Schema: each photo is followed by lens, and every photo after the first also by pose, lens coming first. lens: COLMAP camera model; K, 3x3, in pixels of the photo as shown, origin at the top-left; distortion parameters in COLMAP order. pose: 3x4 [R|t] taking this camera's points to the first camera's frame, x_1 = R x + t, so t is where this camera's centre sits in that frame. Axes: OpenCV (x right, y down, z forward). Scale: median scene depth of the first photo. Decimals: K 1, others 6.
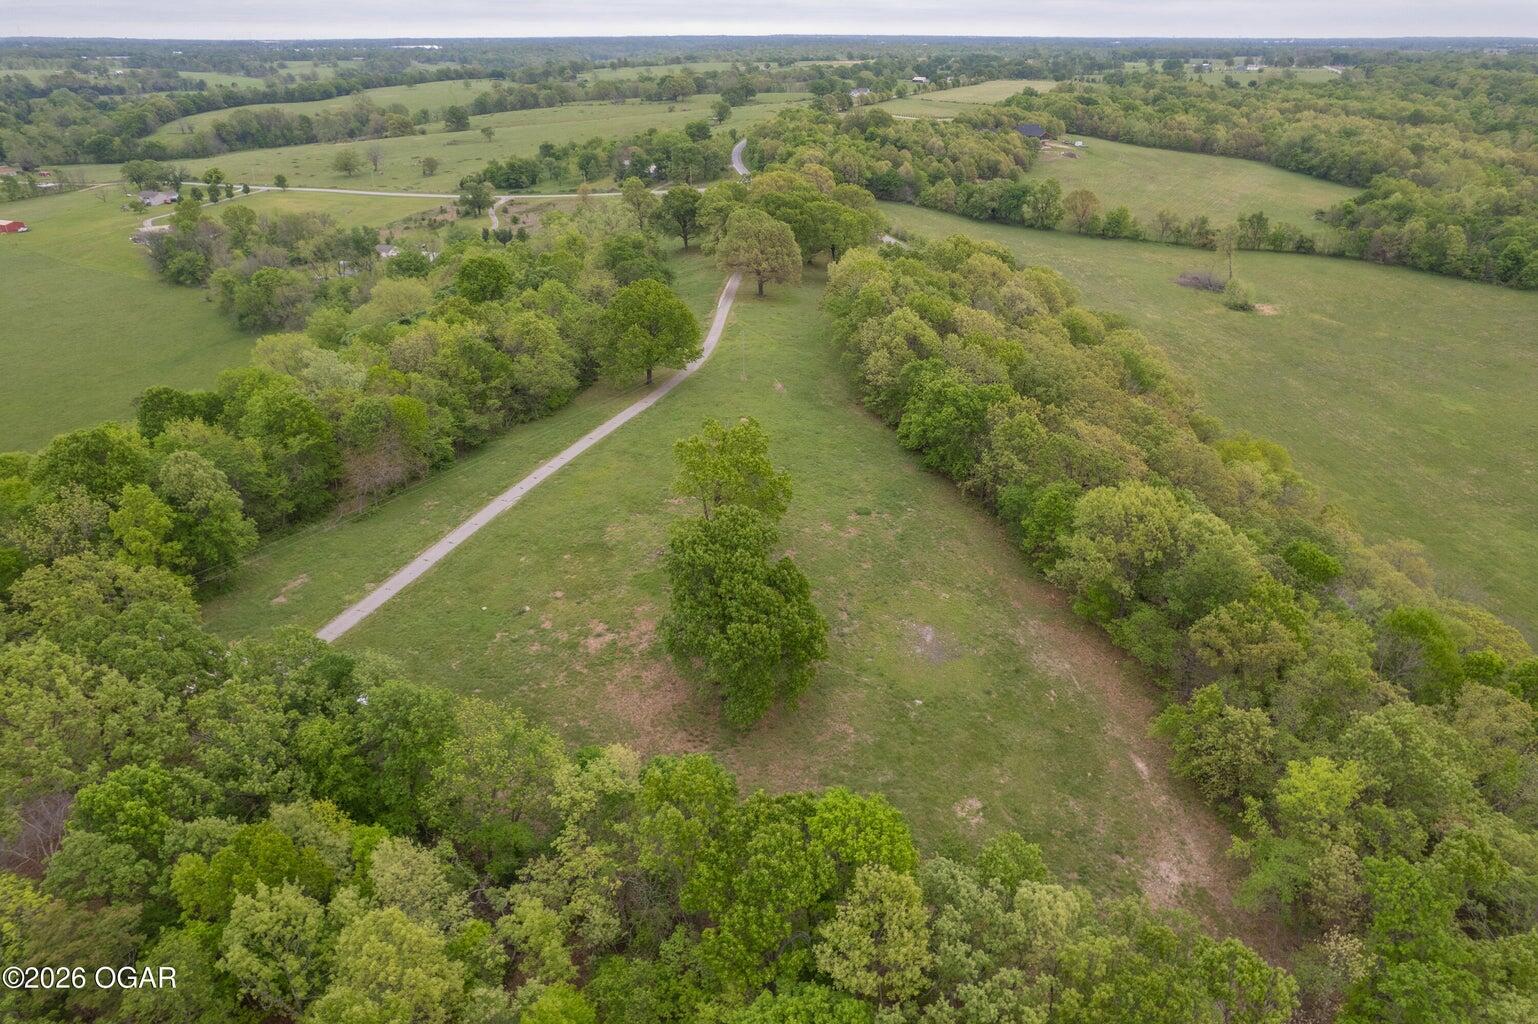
lens RADIAL K [[977.1, 0, 766.5], [0, 977.1, 513.8], [0, 0, 1]] dist [-0.072558, 0.061337]
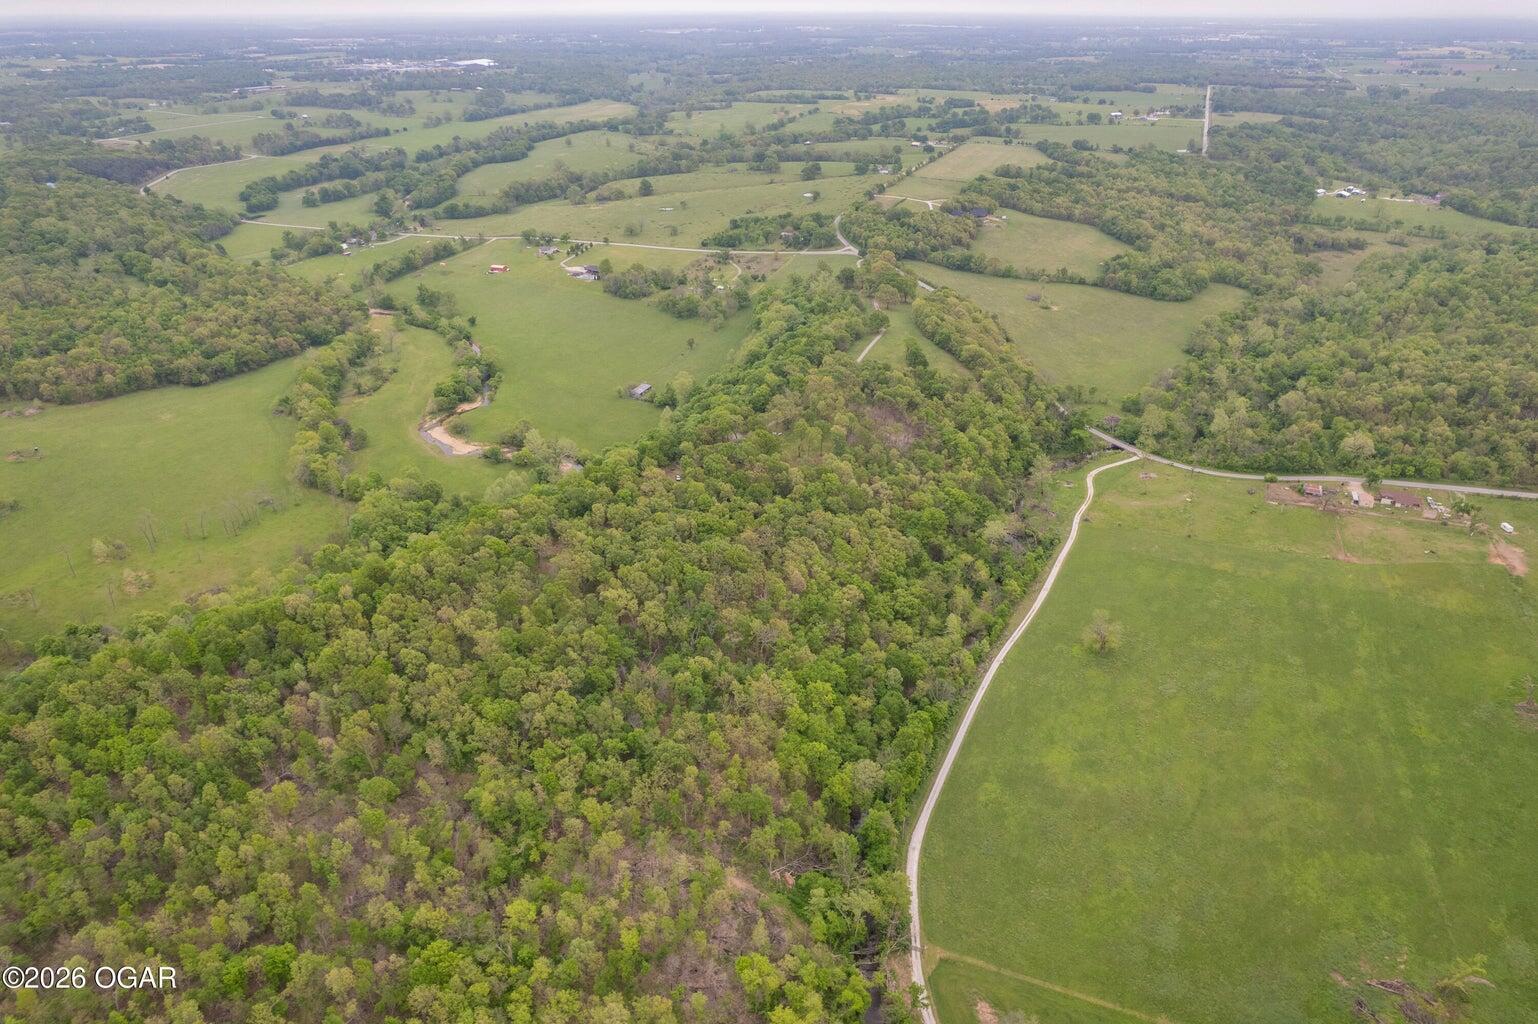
lens RADIAL K [[977.1, 0, 773.3], [0, 977.1, 512.0], [0, 0, 1]] dist [-0.072558, 0.061337]
pose [[0.999670, -0.013047, 0.022142, -0.287497], [0.012478, 0.999594, 0.025628, 0.232430], [-0.022467, -0.025343, 0.999426, -1.421156]]
